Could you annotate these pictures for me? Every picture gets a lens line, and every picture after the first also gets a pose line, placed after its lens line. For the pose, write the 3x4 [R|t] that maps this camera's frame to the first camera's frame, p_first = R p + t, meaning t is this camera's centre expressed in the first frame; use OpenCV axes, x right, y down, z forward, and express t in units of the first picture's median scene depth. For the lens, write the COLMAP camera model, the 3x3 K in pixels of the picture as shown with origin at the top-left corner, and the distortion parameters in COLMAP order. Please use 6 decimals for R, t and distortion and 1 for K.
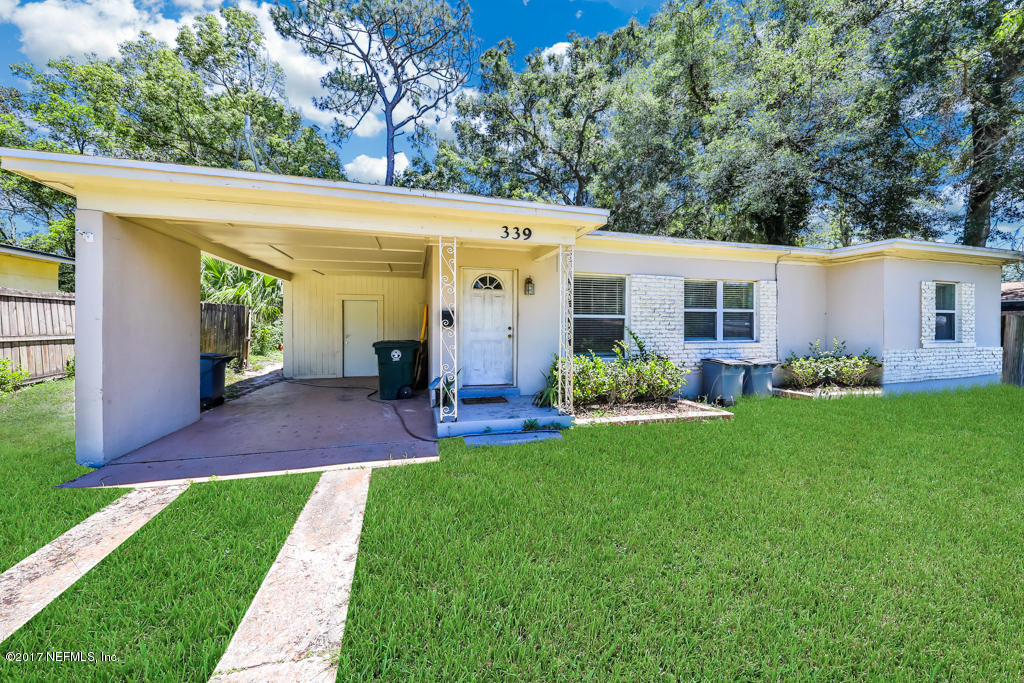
lens RADIAL K [[358.6, 0, 512.2], [0, 358.6, 331.2], [0, 0, 1]] dist [0.000383, 0.000001]
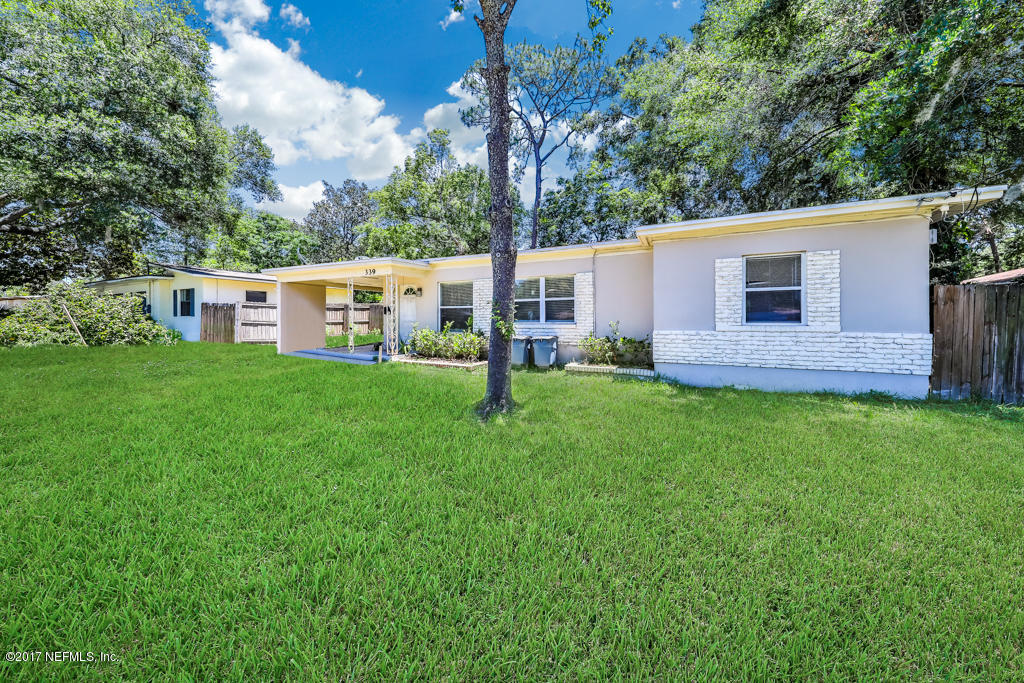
lens RADIAL K [[339.1, 0, 513.0], [0, 339.1, 318.1], [0, 0, 1]] dist [0.000512, 0.000000]
pose [[0.766681, -0.005906, -0.642002, 1.262667], [0.006104, 0.999980, -0.001910, 0.012088], [0.642000, -0.002454, 0.766701, -0.026097]]
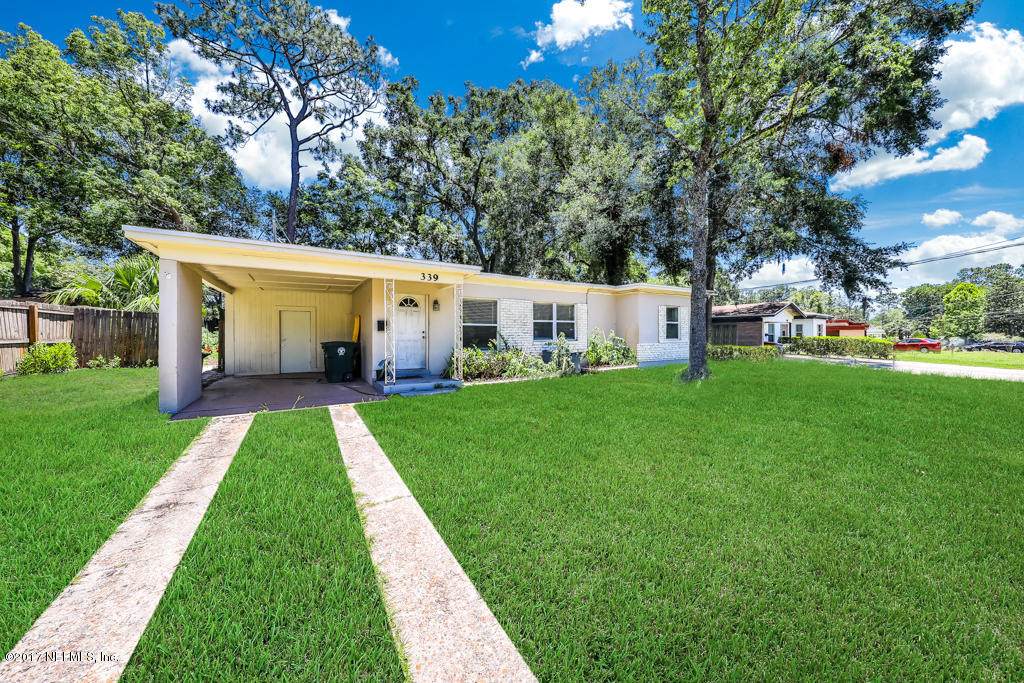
lens RADIAL K [[345.4, 0, 508.8], [0, 345.4, 332.8], [0, 0, 1]] dist [0.000993, -0.000007]
pose [[0.964485, -0.002889, 0.264123, -0.037919], [0.007224, 0.999855, -0.015443, 0.017409], [-0.264040, 0.016803, 0.964365, -0.452756]]
